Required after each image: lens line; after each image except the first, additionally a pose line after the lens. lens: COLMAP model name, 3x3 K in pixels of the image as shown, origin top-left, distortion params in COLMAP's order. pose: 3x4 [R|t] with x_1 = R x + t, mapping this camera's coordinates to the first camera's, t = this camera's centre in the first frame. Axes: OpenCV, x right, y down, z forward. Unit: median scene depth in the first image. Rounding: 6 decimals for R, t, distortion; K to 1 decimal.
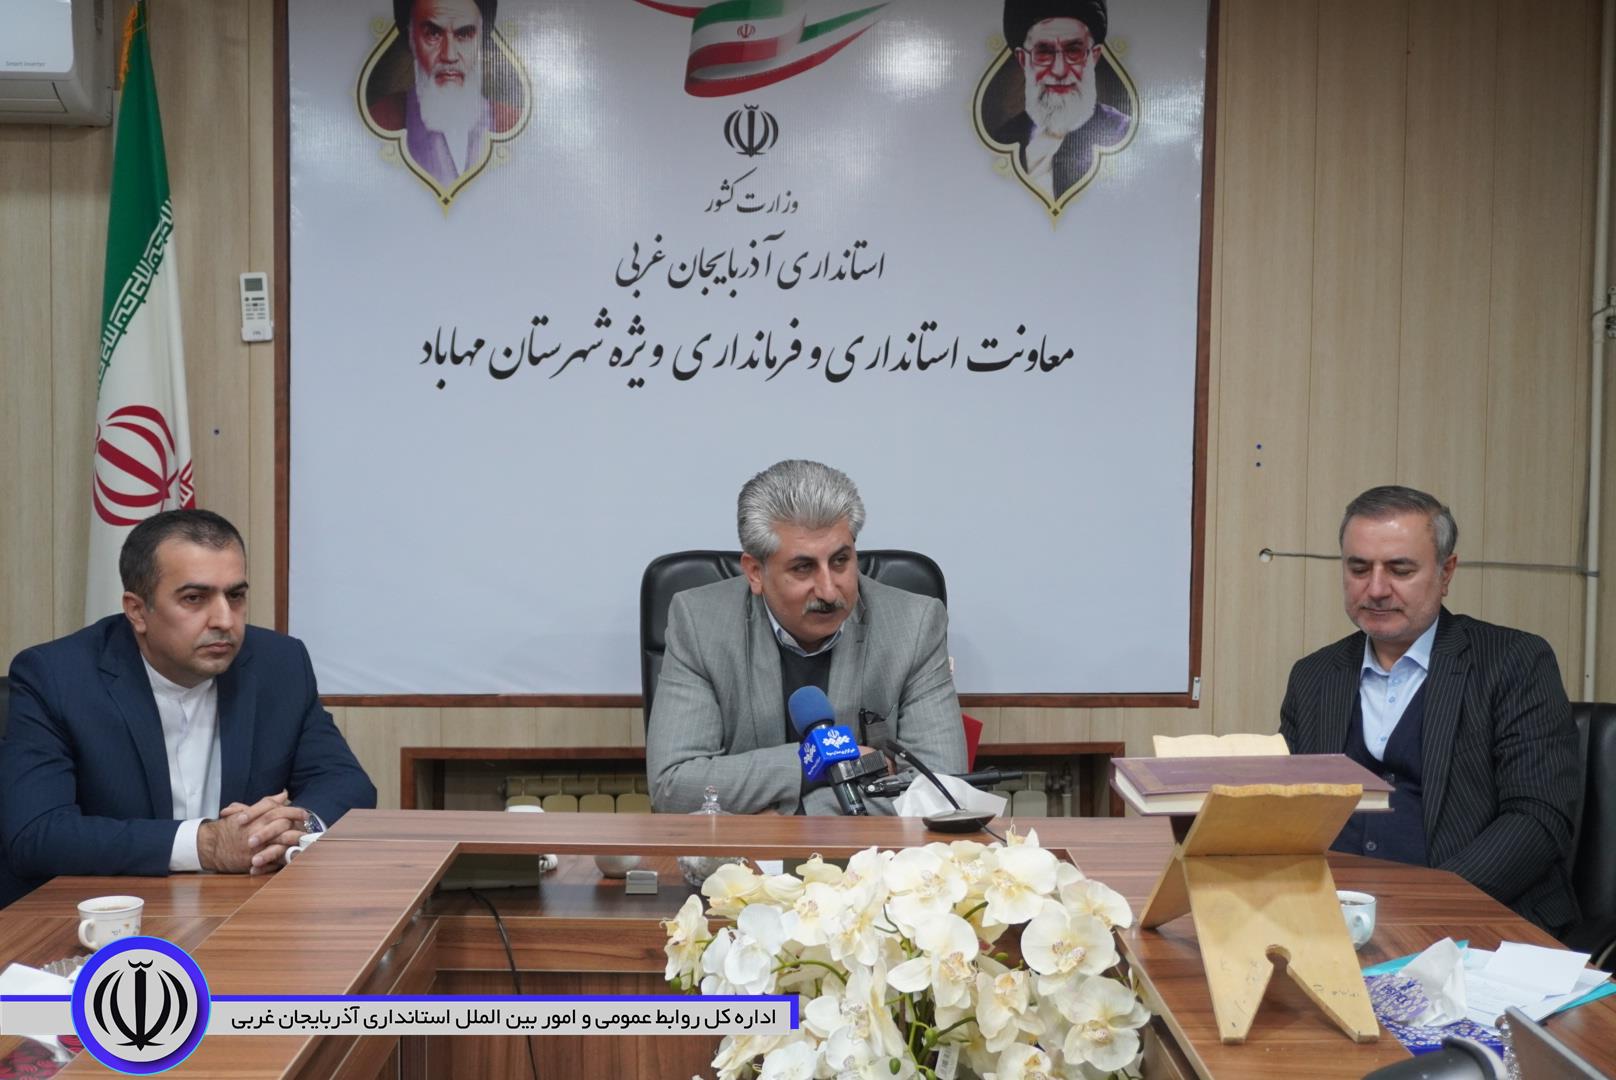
lens RADIAL K [[1189.0, 0, 768.4], [0, 1189.0, 541.5], [0, 0, 1]] dist [-0.003984, 0.000265]
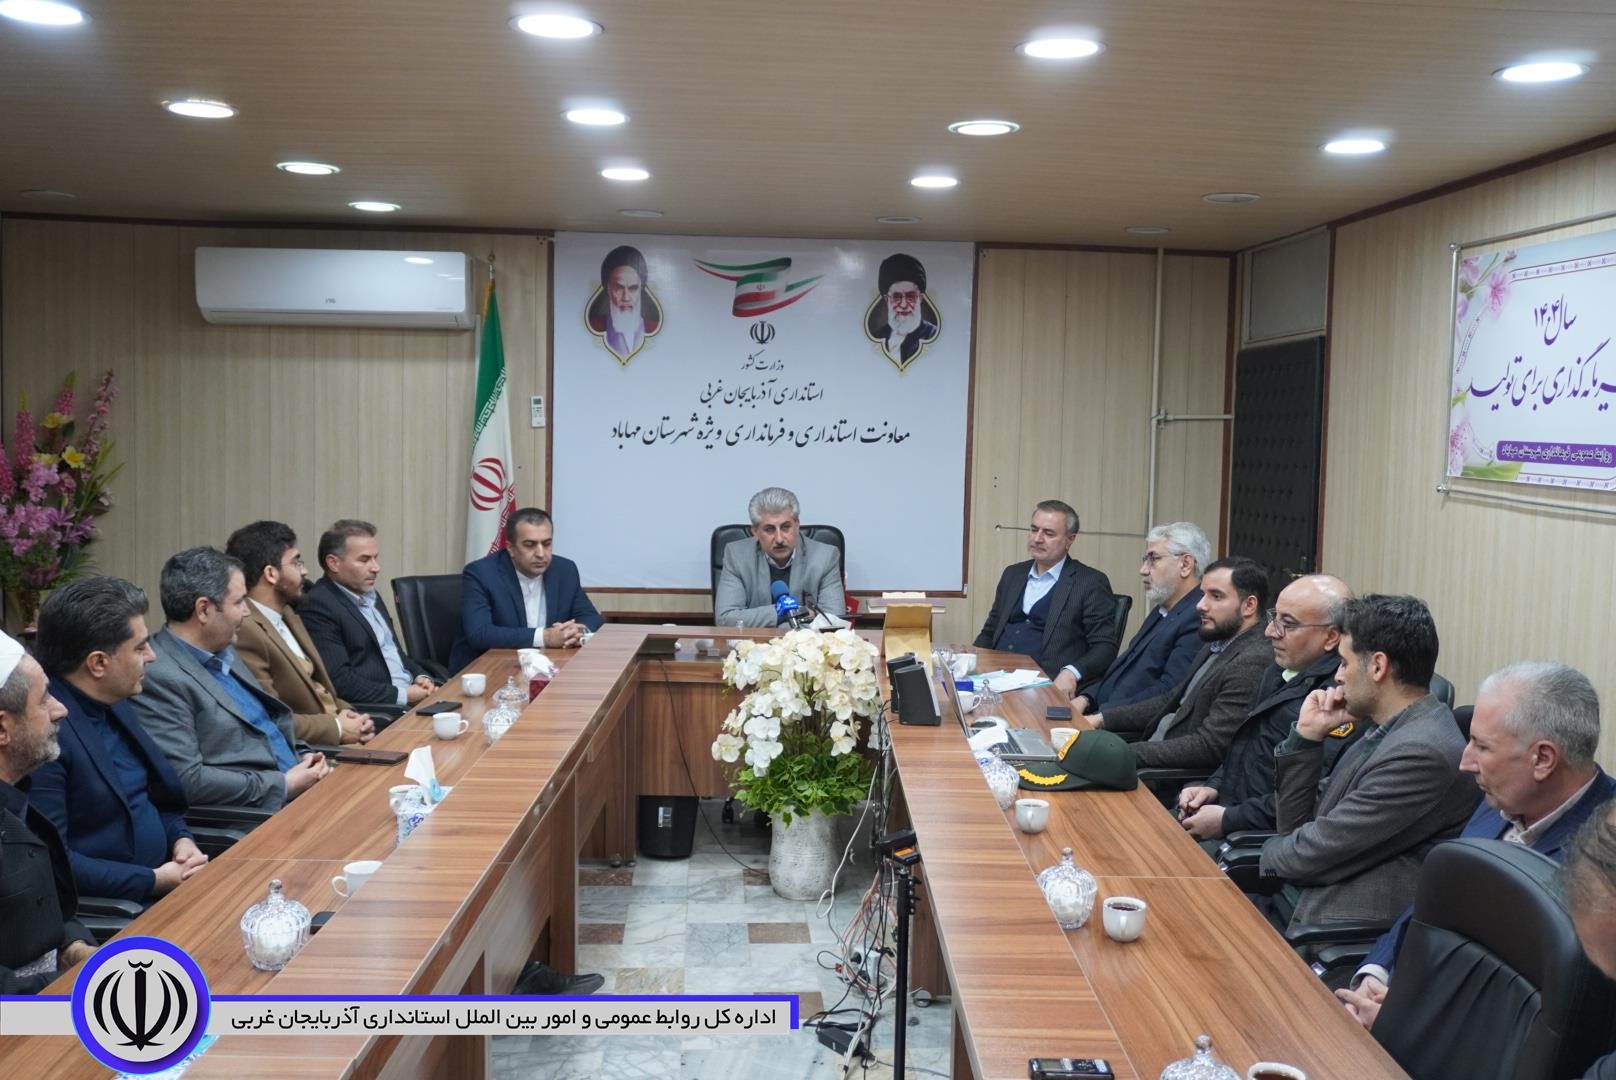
lens RADIAL K [[1544.8, 0, 808.0], [0, 1544.8, 540.0], [0, 0, 1]] dist [-0.006226, -0.001013]
pose [[0.999743, 0.010918, -0.019885, 0.131195], [-0.009960, 0.998813, 0.047679, -0.100398], [0.020382, -0.047469, 0.998665, -1.874610]]
